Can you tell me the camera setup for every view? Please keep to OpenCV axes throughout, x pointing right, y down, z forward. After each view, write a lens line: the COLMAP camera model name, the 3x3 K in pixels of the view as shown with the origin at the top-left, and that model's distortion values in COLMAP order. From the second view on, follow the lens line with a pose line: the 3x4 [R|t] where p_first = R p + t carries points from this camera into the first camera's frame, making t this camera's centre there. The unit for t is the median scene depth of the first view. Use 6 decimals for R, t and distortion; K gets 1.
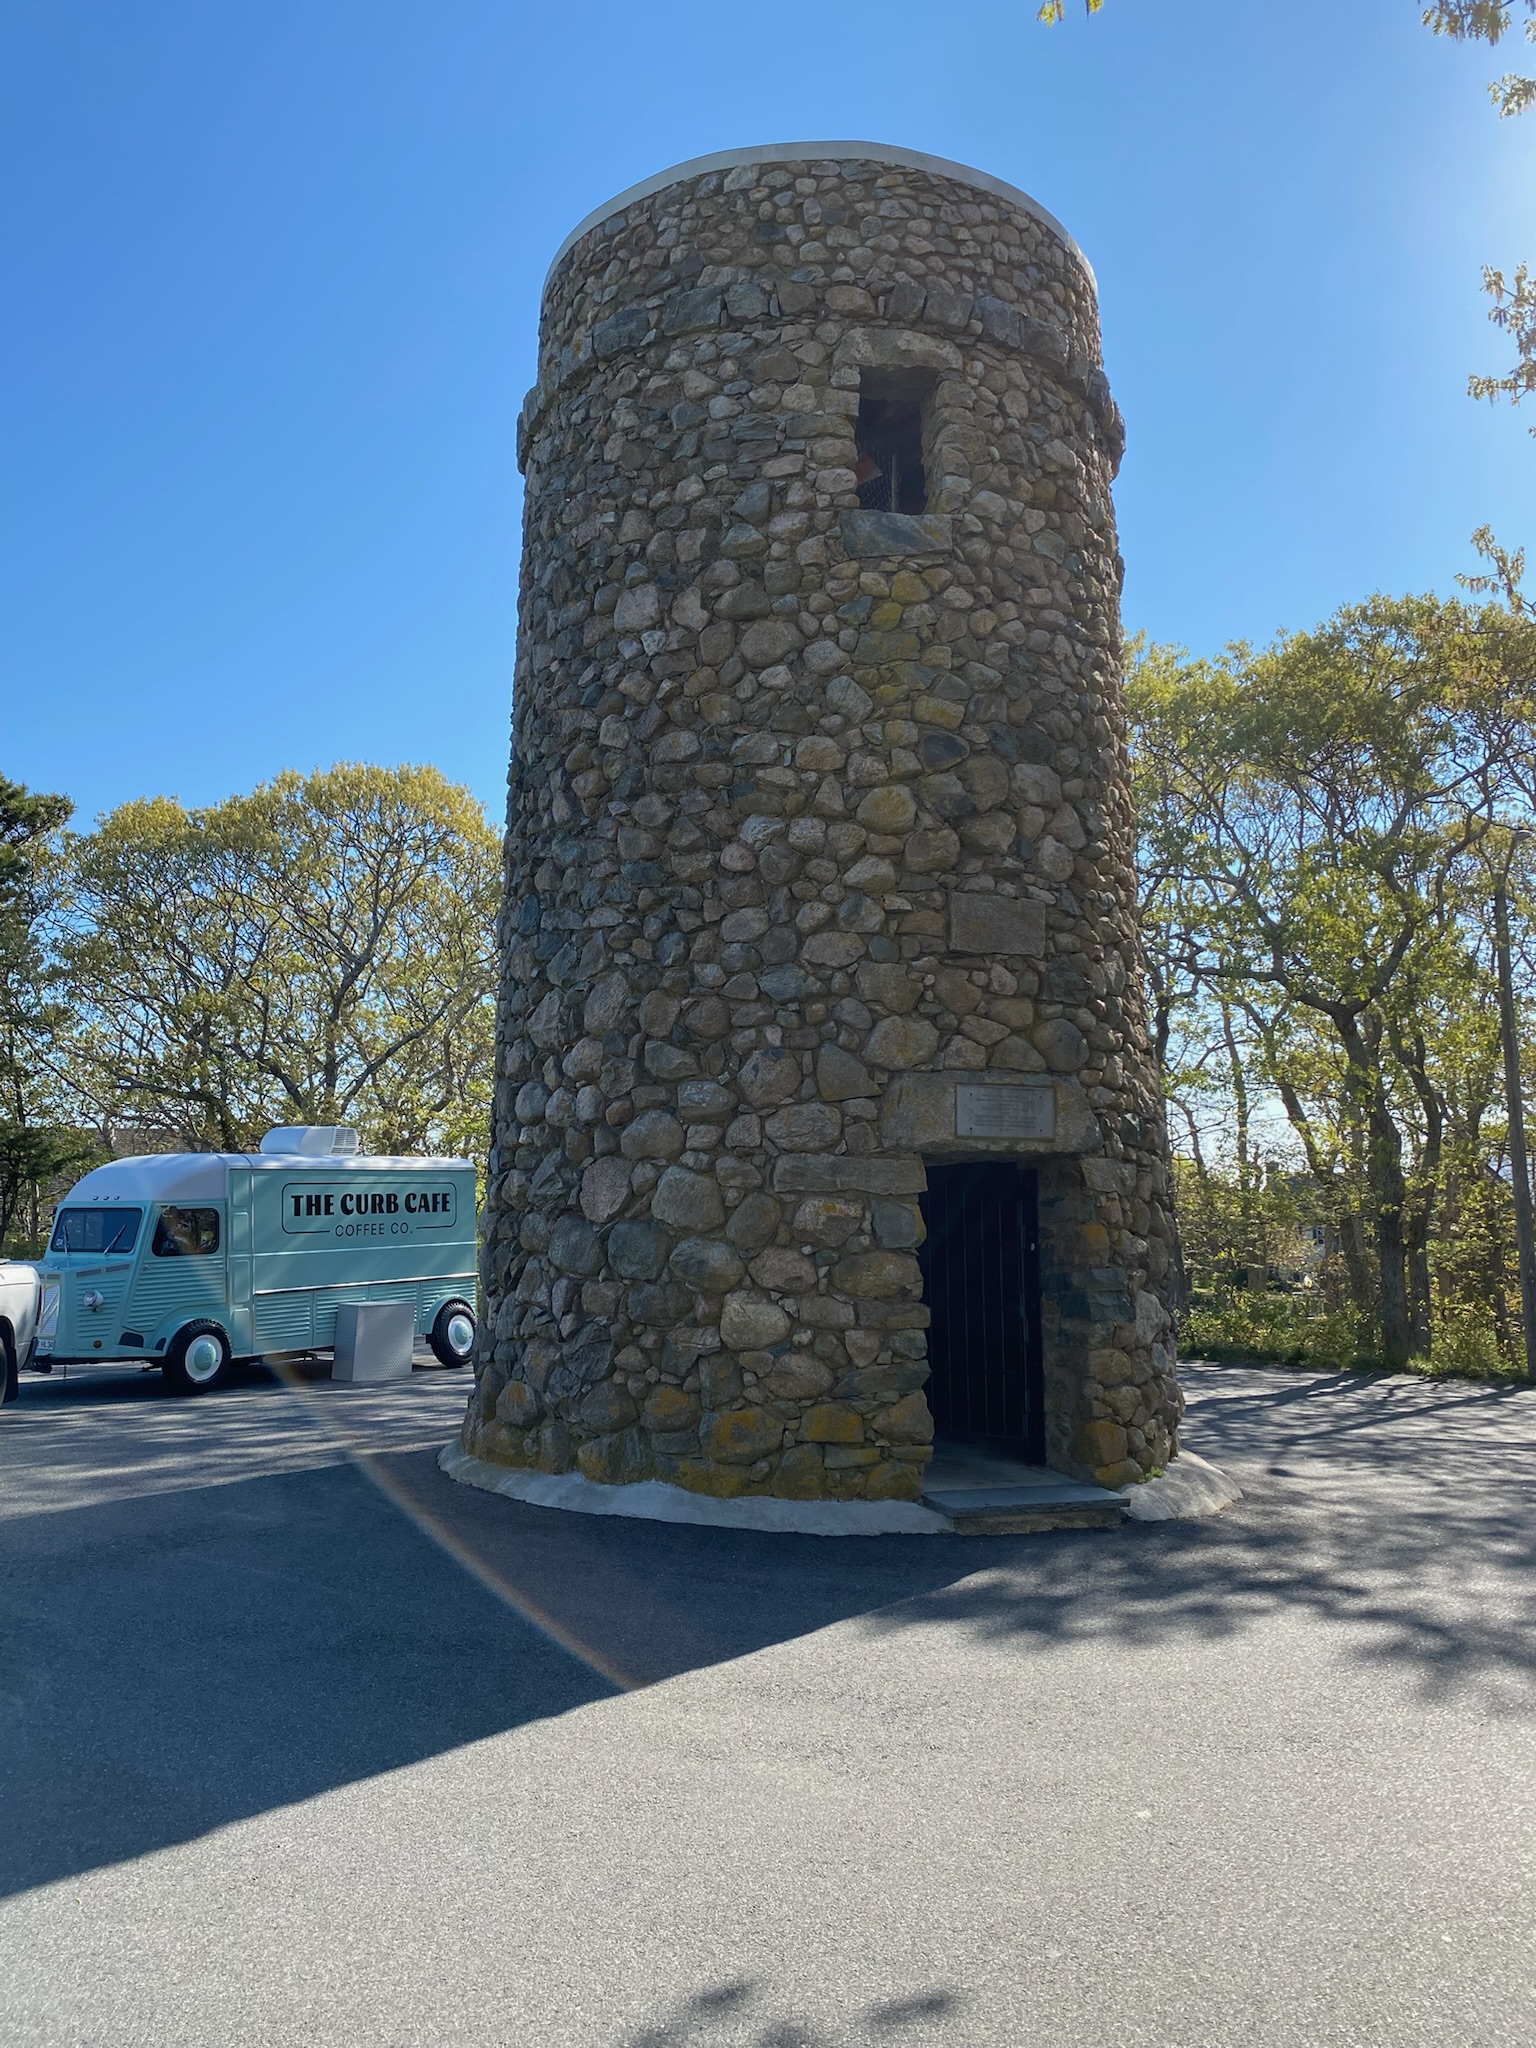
lens RADIAL K [[1577.3, 0, 768.0], [0, 1577.3, 1024.0], [0, 0, 1]] dist [-0.001134, -0.000618]
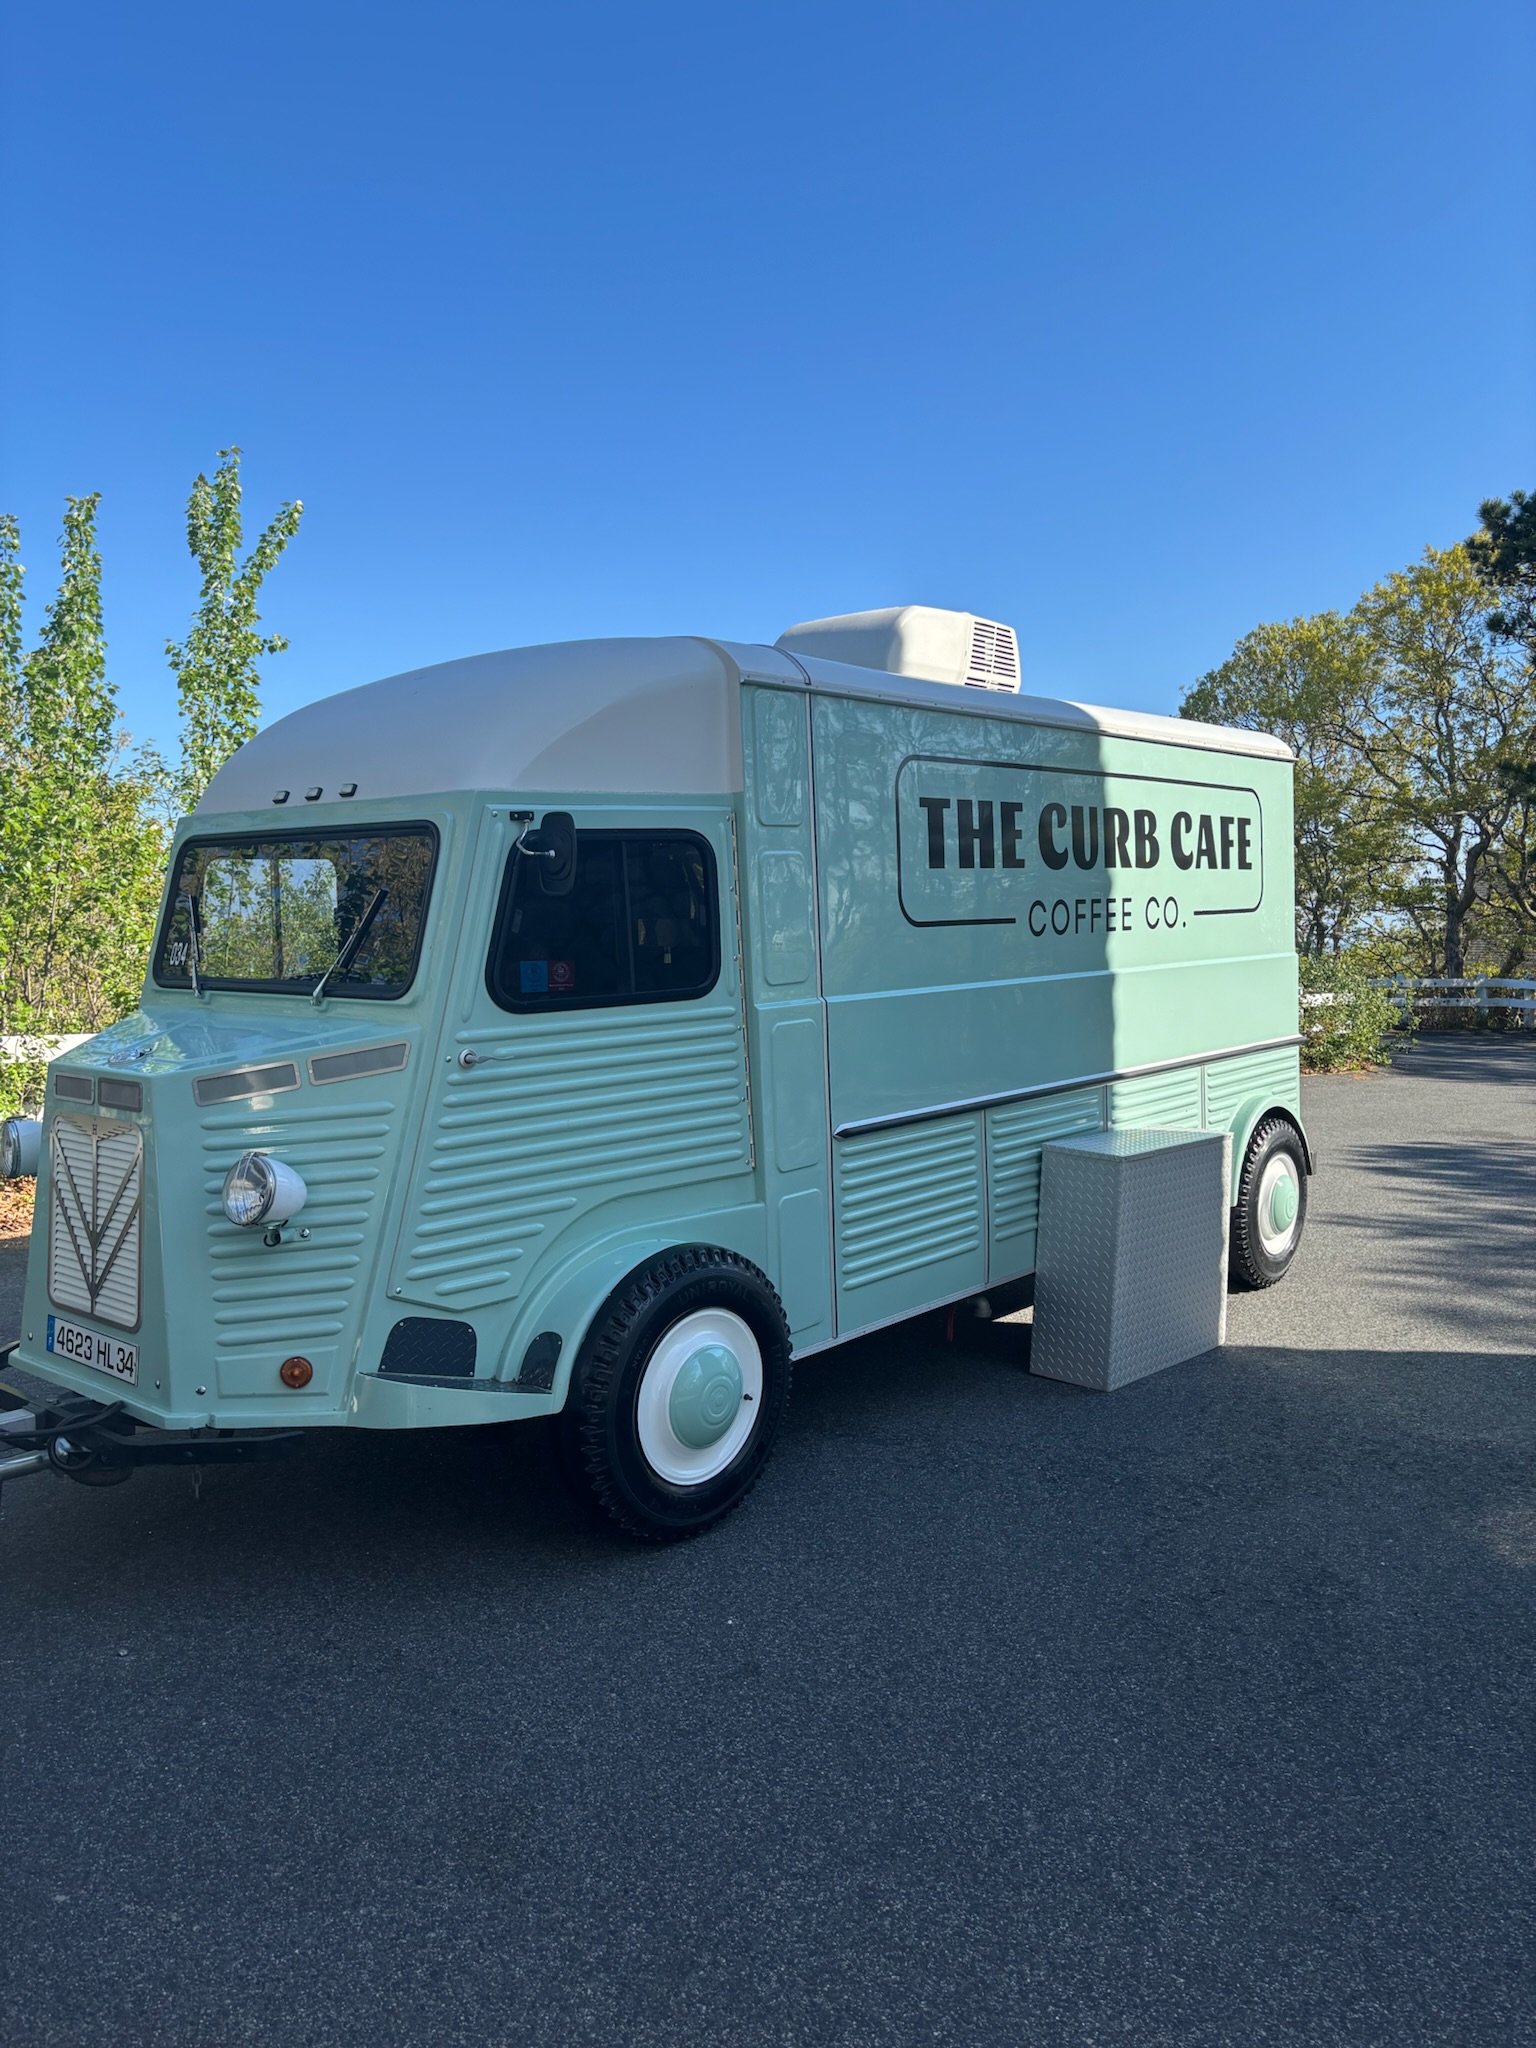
lens RADIAL K [[1590.6, 0, 768.0], [0, 1590.6, 1024.0], [0, 0, 1]] dist [0.007199, 0.000767]
pose [[0.983799, 0.002872, -0.179254, -0.267819], [0.029395, 0.983756, 0.177089, 0.093920], [0.176851, -0.179489, 0.967733, 0.678792]]
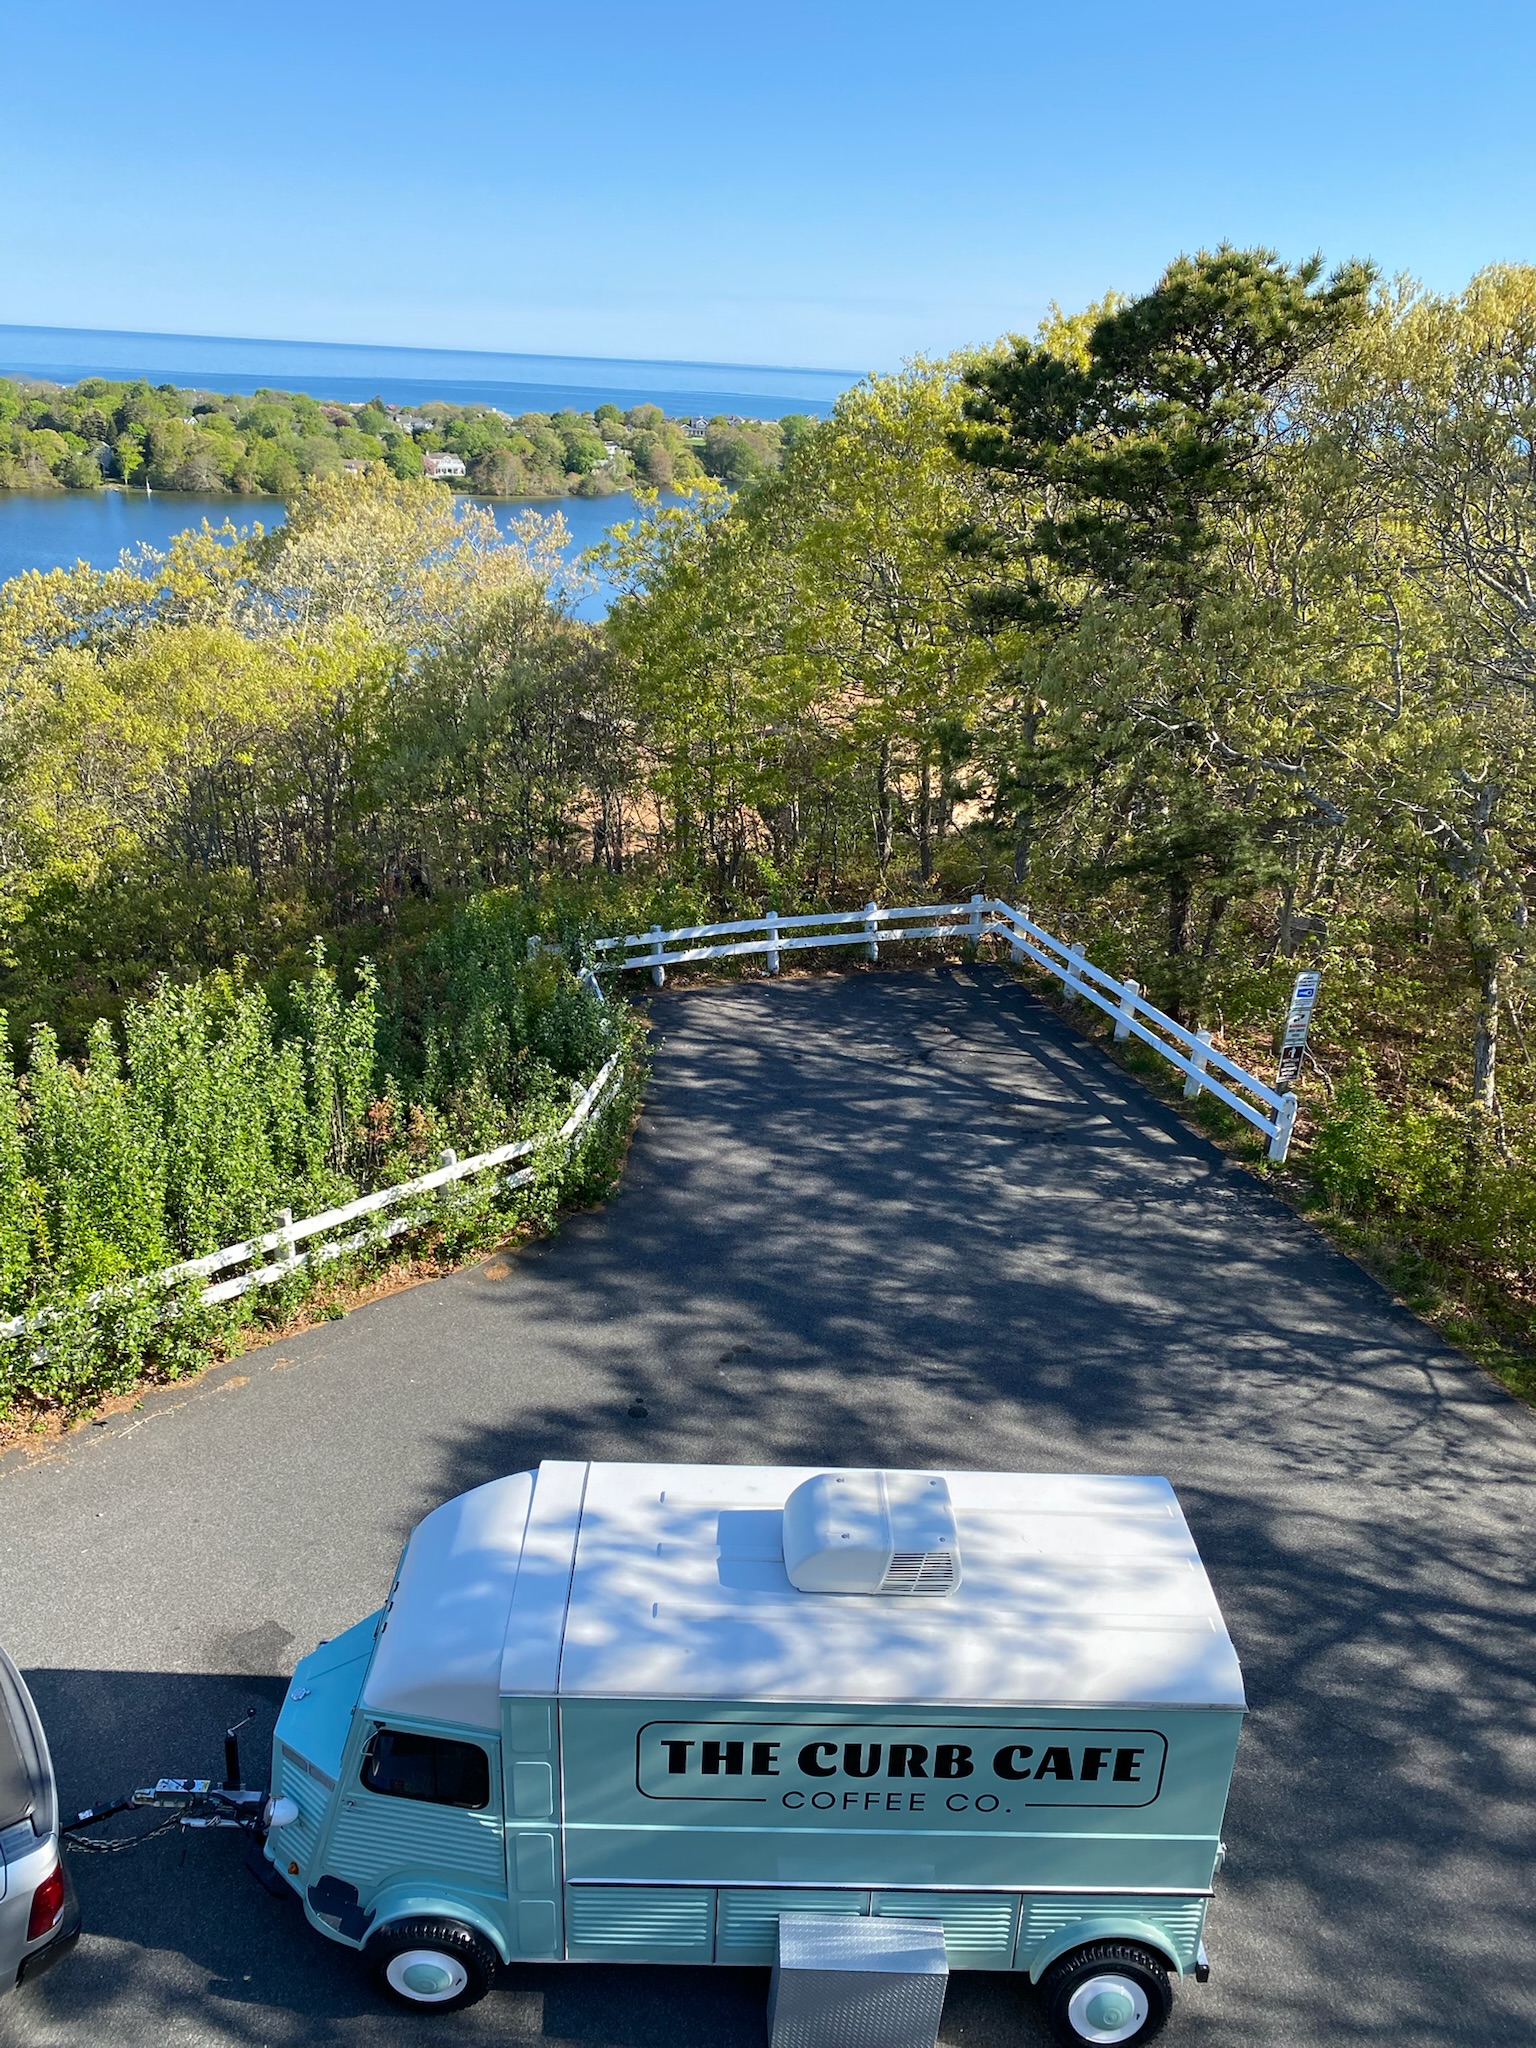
lens RADIAL K [[1577.3, 0, 768.0], [0, 1577.3, 1024.0], [0, 0, 1]] dist [-0.001134, -0.000618]
pose [[0.507635, 0.356755, -0.784240, 0.016856], [0.042168, 0.898864, 0.436194, -0.291635], [0.860539, -0.254498, 0.441251, 0.841718]]
